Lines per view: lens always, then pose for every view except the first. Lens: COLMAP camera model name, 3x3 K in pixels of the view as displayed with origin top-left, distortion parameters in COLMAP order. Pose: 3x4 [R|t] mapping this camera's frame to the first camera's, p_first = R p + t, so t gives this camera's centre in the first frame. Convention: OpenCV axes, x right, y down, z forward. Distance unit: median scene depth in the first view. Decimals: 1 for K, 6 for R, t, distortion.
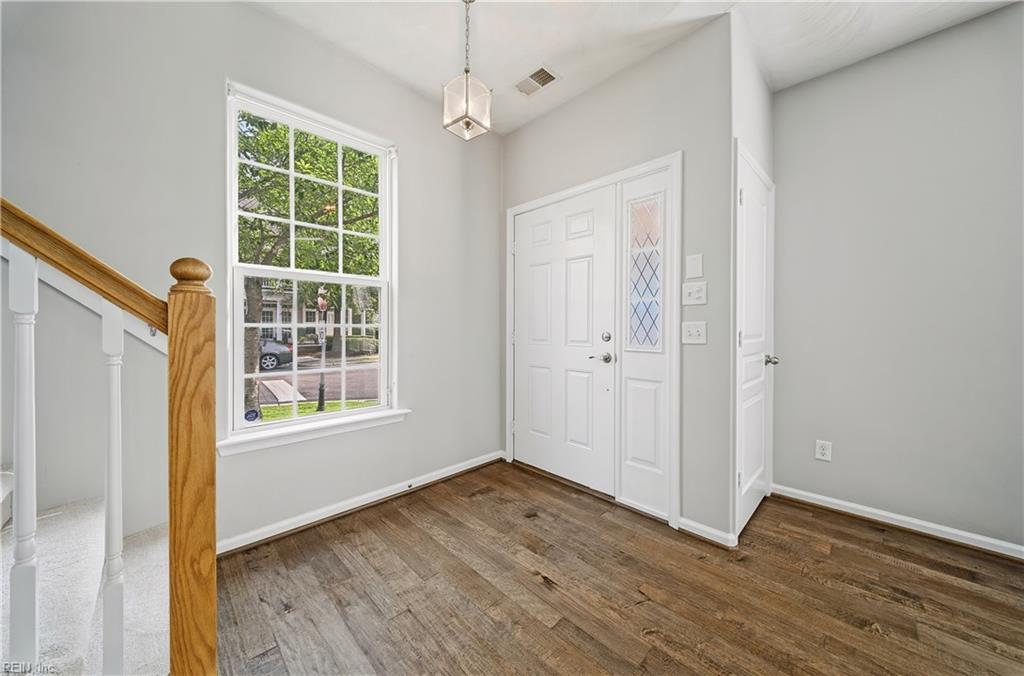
lens RADIAL K [[361.6, 0, 501.8], [0, 361.6, 333.1], [0, 0, 1]] dist [-0.012495, -0.000070]
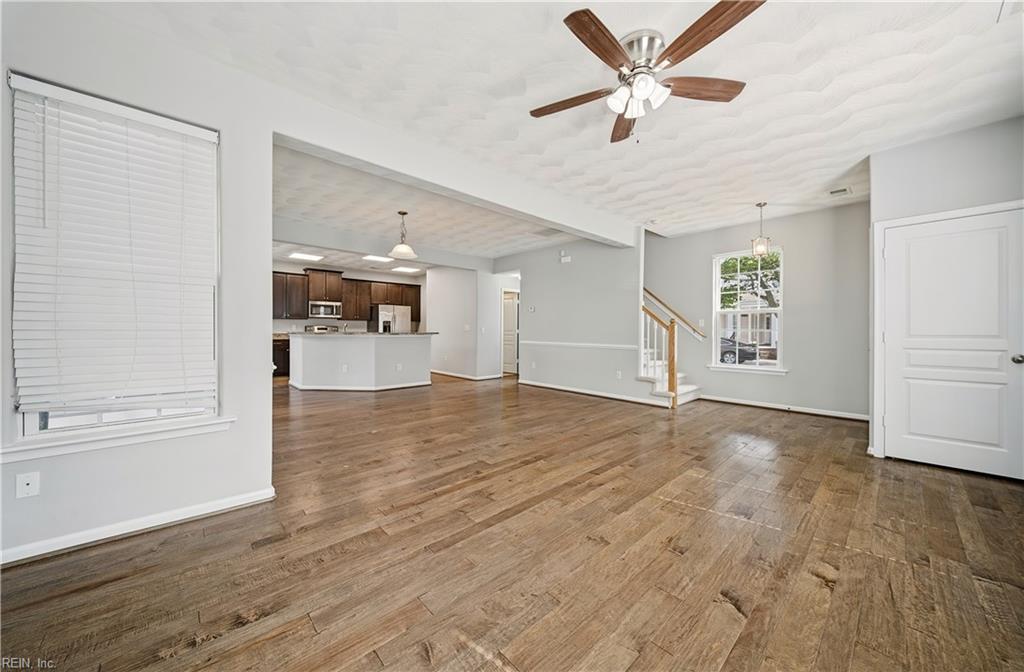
lens RADIAL K [[364.8, 0, 505.7], [0, 364.8, 331.5], [0, 0, 1]] dist [0.016001, -0.000039]
pose [[-0.037857, 0.001550, -0.999282, 2.724148], [-0.020991, 0.999777, 0.002346, 0.021640], [0.999063, 0.021064, -0.037816, -0.779796]]
